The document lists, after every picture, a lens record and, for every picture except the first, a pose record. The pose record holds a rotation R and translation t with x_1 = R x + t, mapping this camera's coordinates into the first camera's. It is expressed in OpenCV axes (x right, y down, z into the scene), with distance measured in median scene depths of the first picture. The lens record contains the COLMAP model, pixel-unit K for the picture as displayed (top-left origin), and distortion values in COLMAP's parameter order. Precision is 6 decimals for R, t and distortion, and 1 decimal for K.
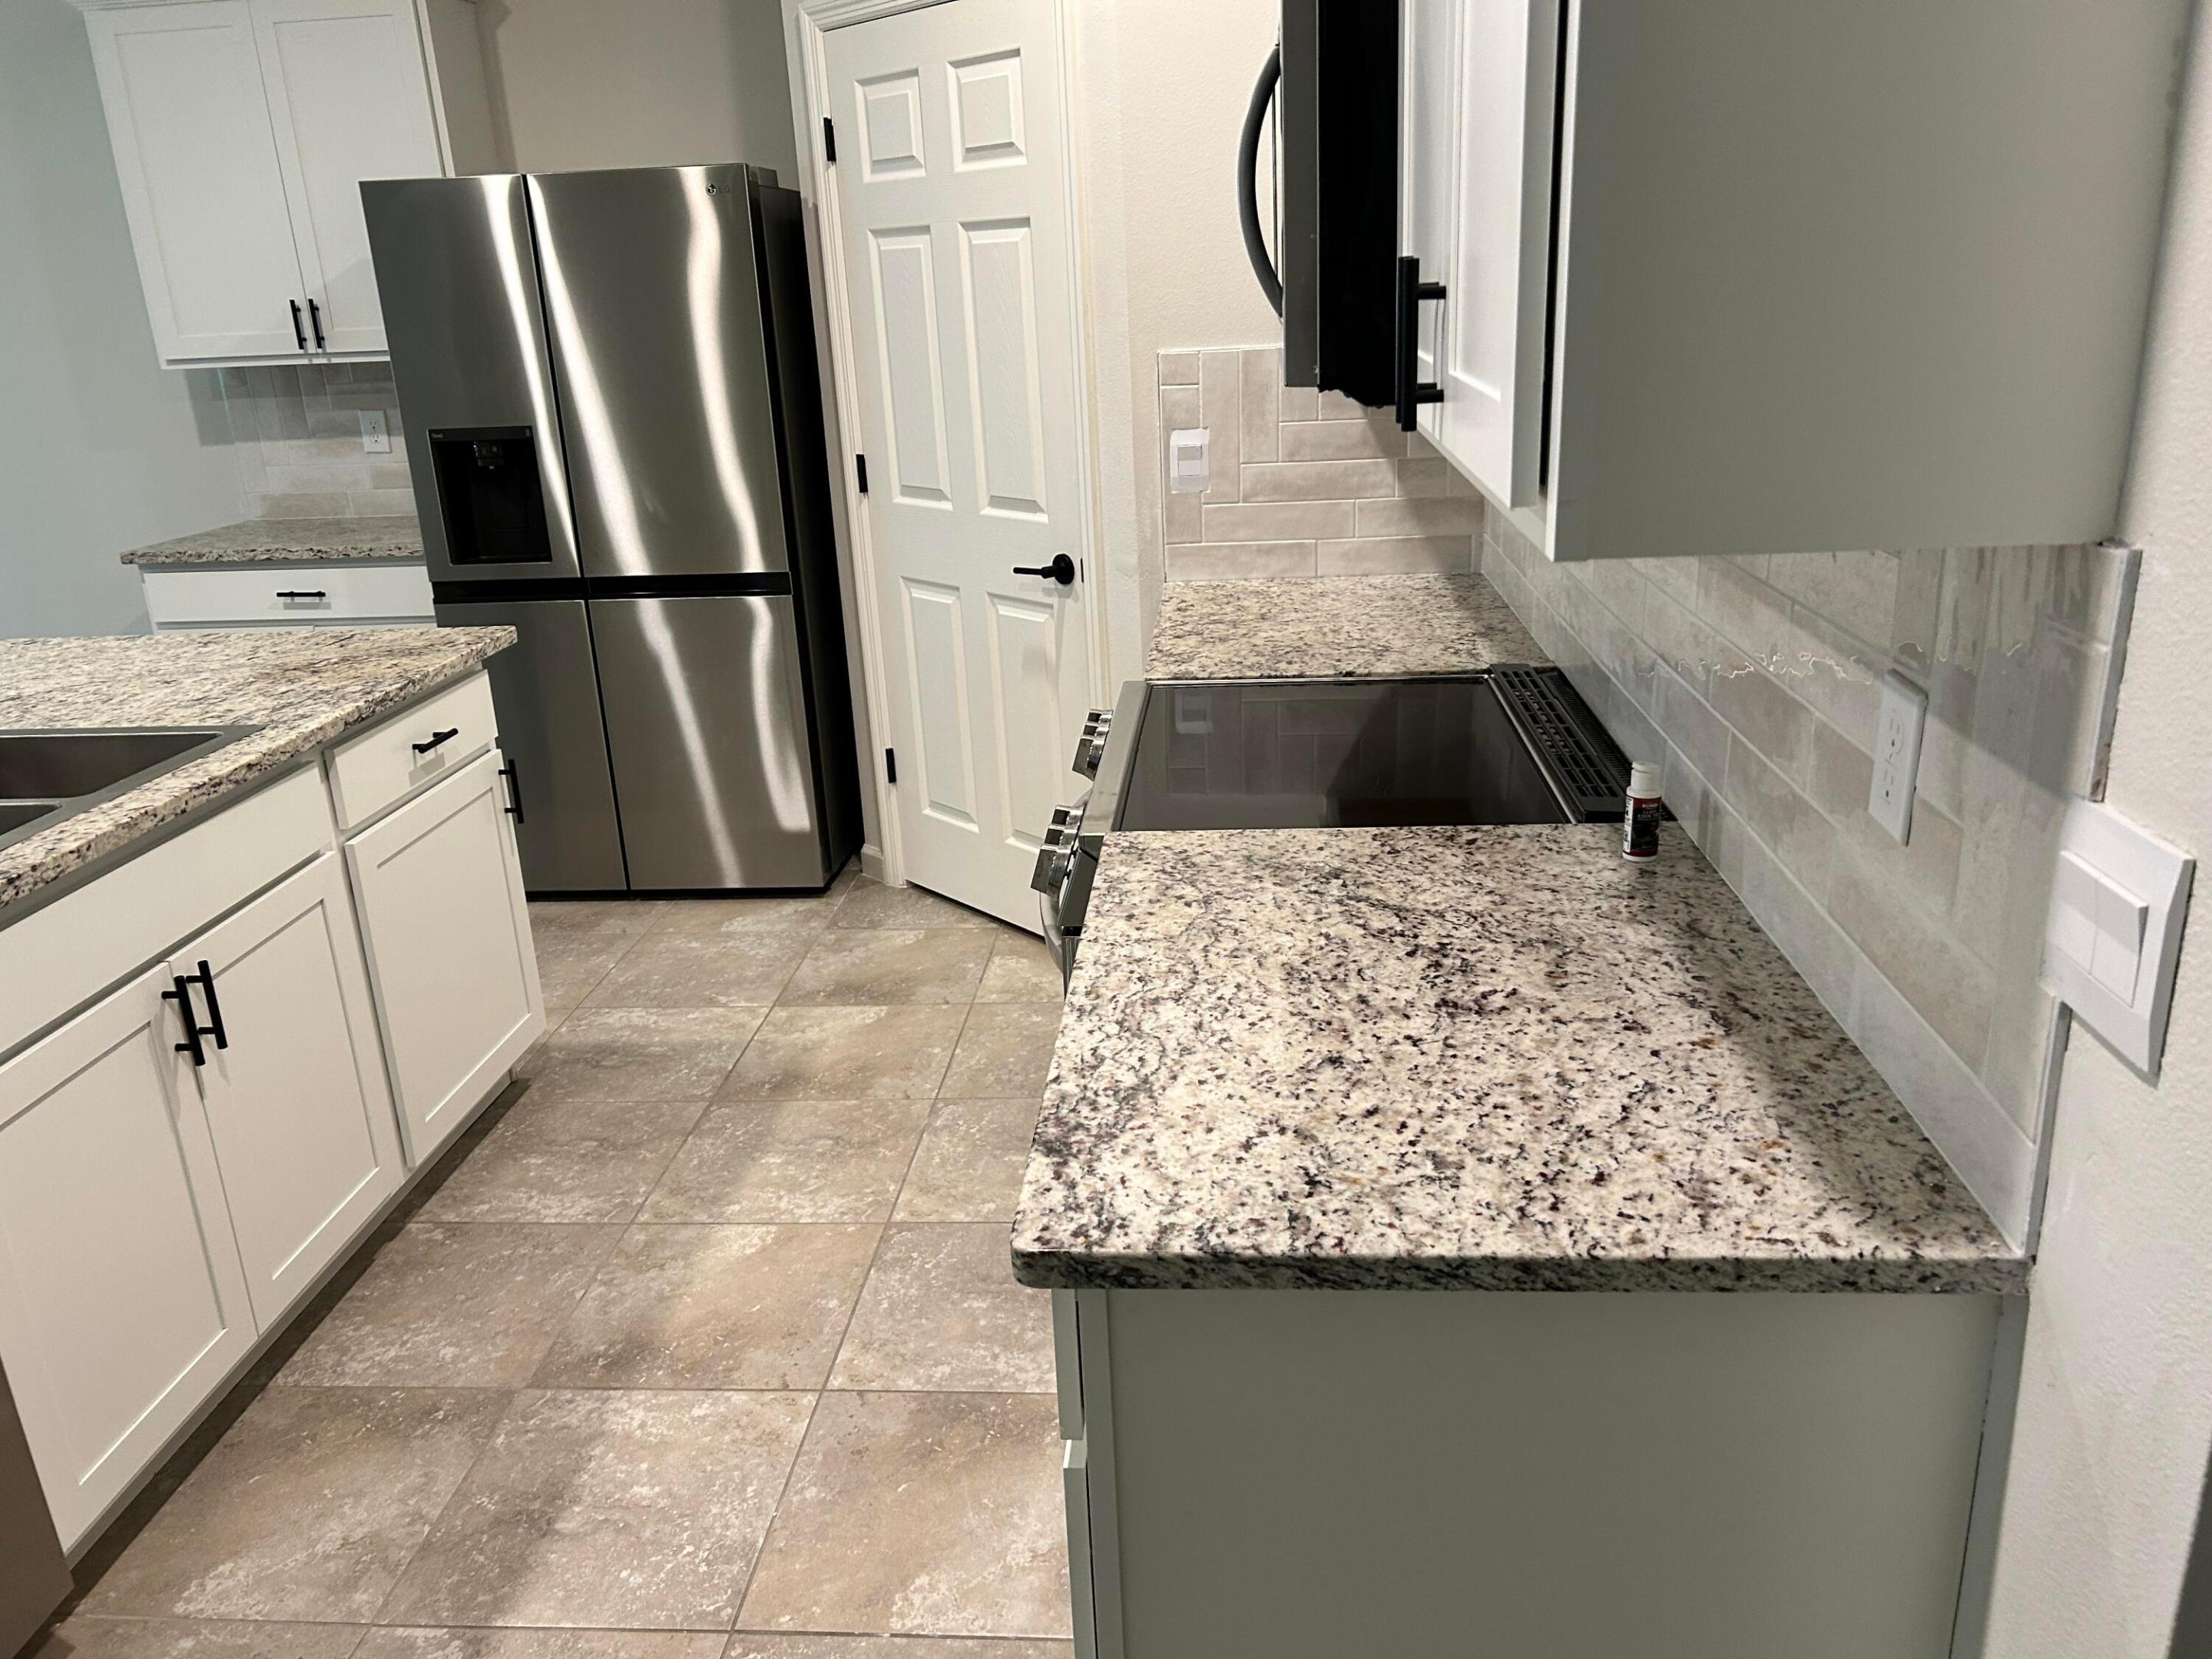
lens RADIAL K [[1669.3, 0, 1093.4], [0, 1669.3, 834.0], [0, 0, 1]] dist [0.056075, -0.062870]
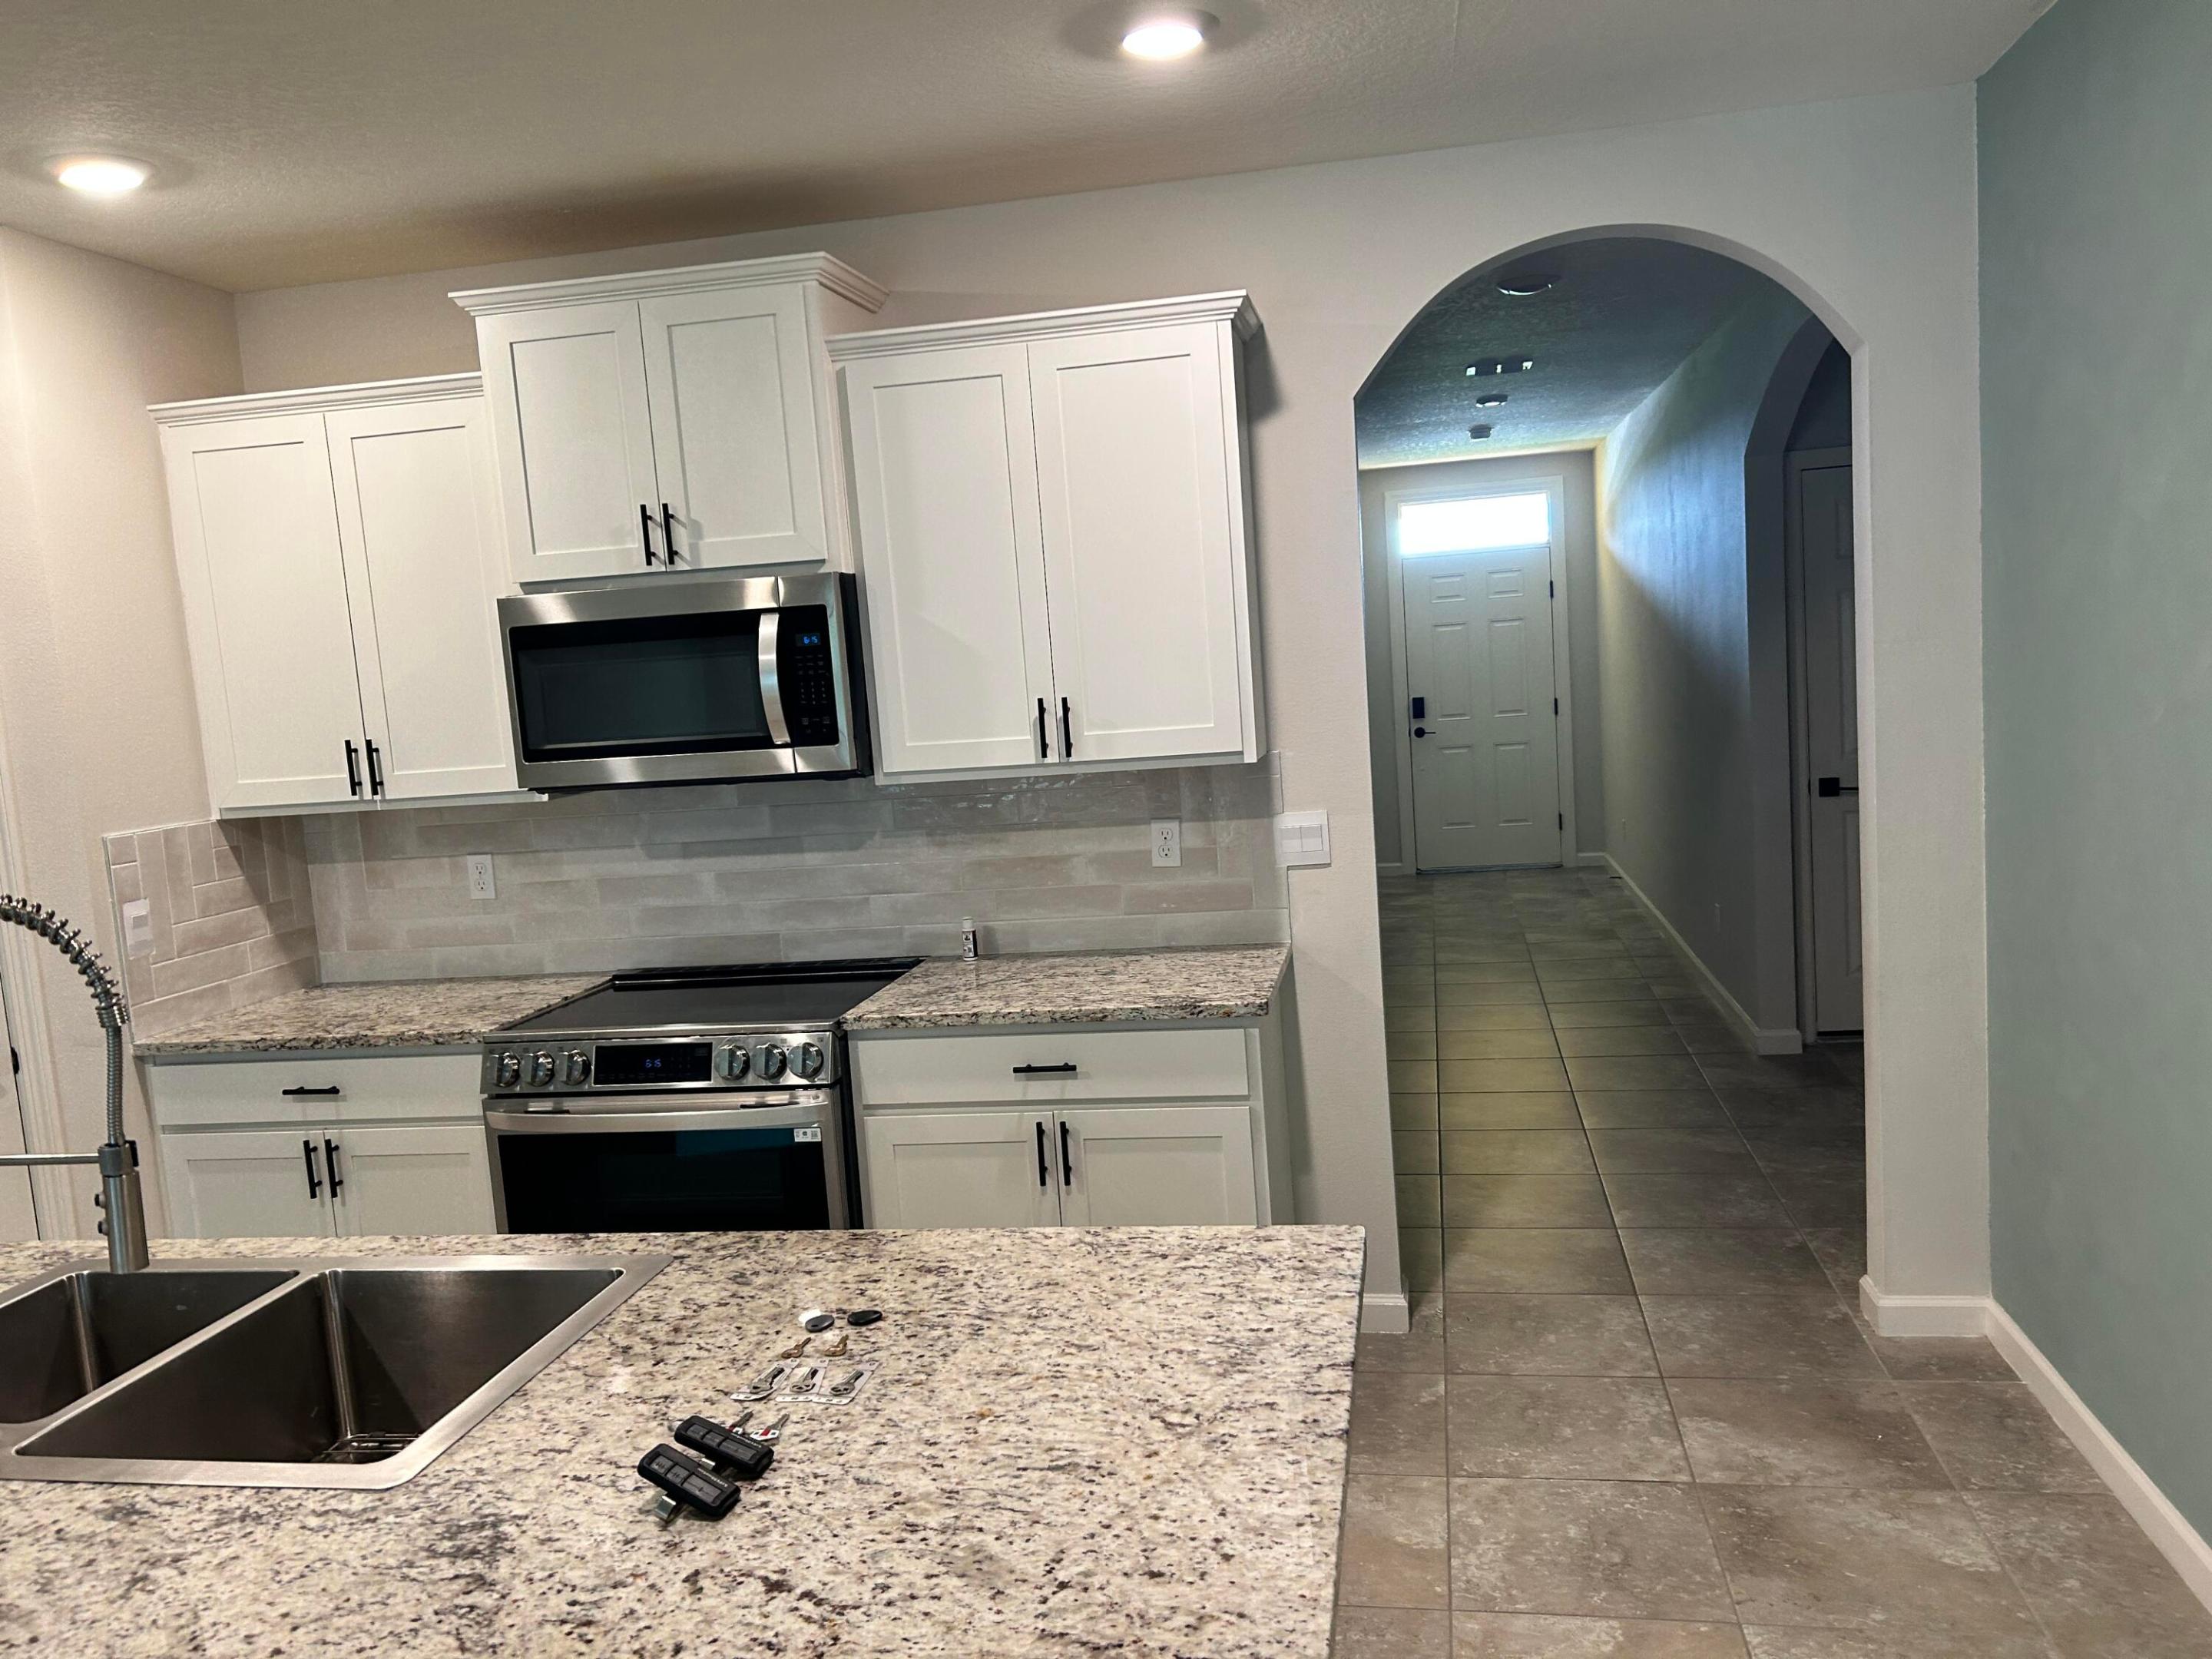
lens RADIAL K [[1669.3, 0, 1115.3], [0, 1669.3, 830.8], [0, 0, 1]] dist [0.056075, -0.062870]
pose [[0.095729, -0.064904, 0.993289, -1.753314], [0.382822, 0.923524, 0.023451, -0.111860], [-0.918849, 0.378008, 0.113255, 0.465605]]
